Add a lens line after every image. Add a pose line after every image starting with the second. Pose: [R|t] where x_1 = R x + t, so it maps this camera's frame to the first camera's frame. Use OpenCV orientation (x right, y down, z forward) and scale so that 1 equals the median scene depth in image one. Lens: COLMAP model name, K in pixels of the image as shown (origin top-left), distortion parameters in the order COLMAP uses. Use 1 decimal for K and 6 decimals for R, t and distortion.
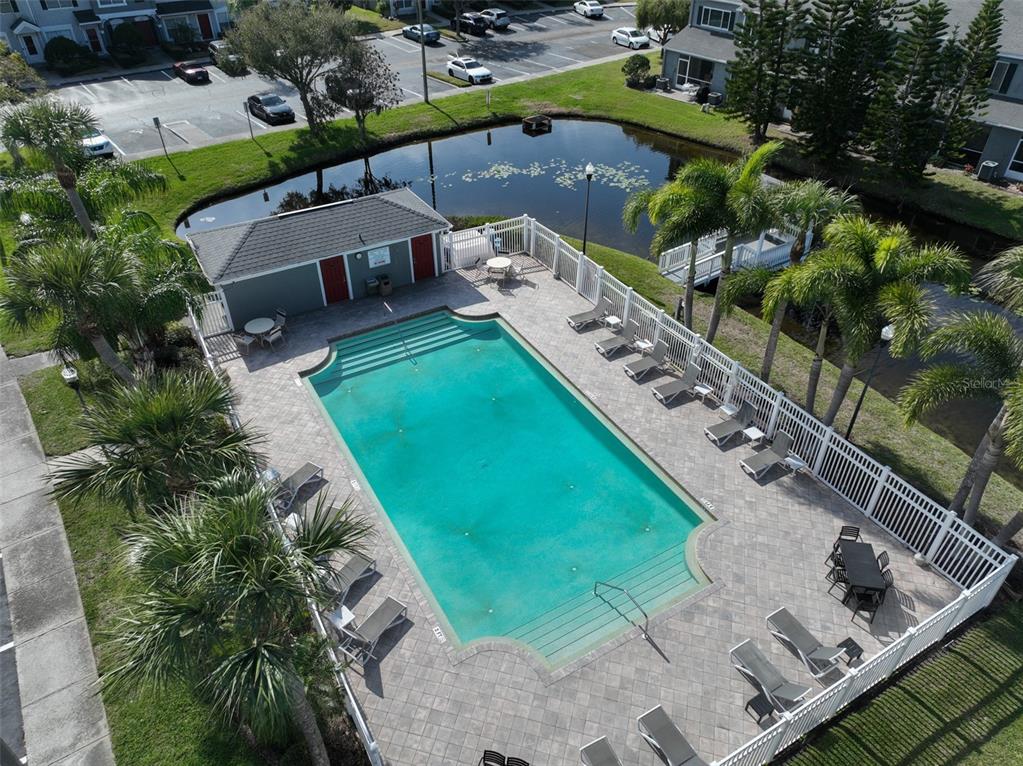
lens RADIAL K [[712.3, 0, 512.2], [0, 712.3, 382.5], [0, 0, 1]] dist [0.011615, 0.005329]
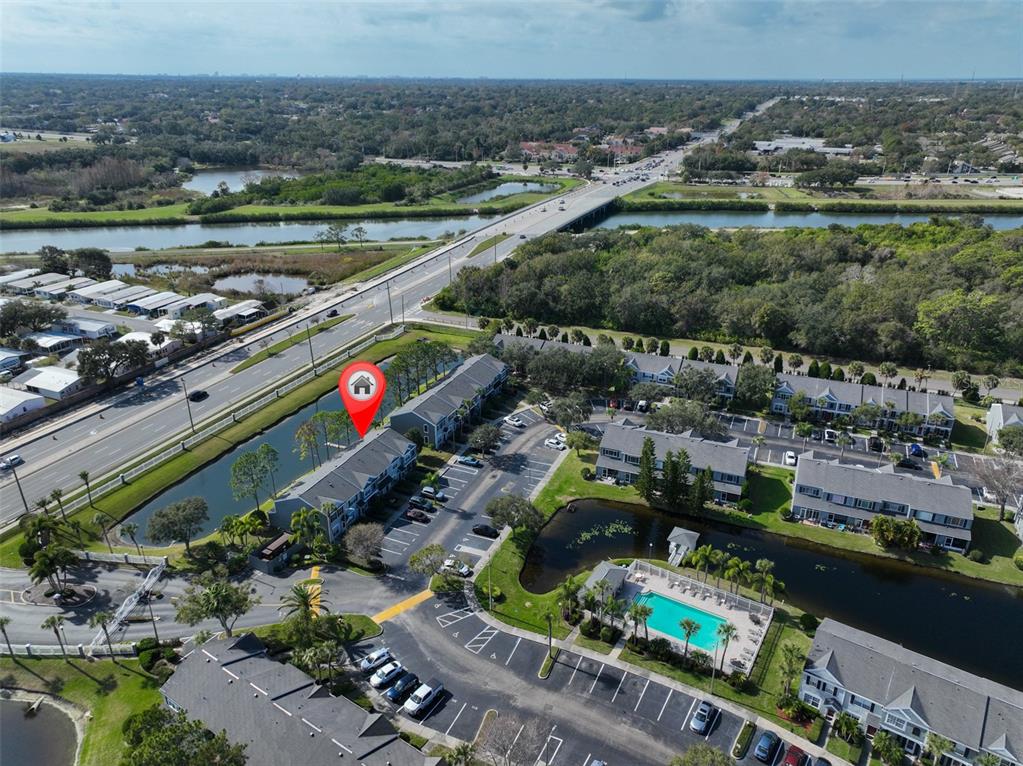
lens RADIAL K [[712.3, 0, 512.1], [0, 712.3, 383.3], [0, 0, 1]] dist [0.011615, 0.005329]
pose [[0.880944, -0.194889, 0.431226, -2.091190], [0.292492, 0.940593, -0.172433, -0.687858], [-0.372003, 0.278034, 0.885613, -2.437608]]
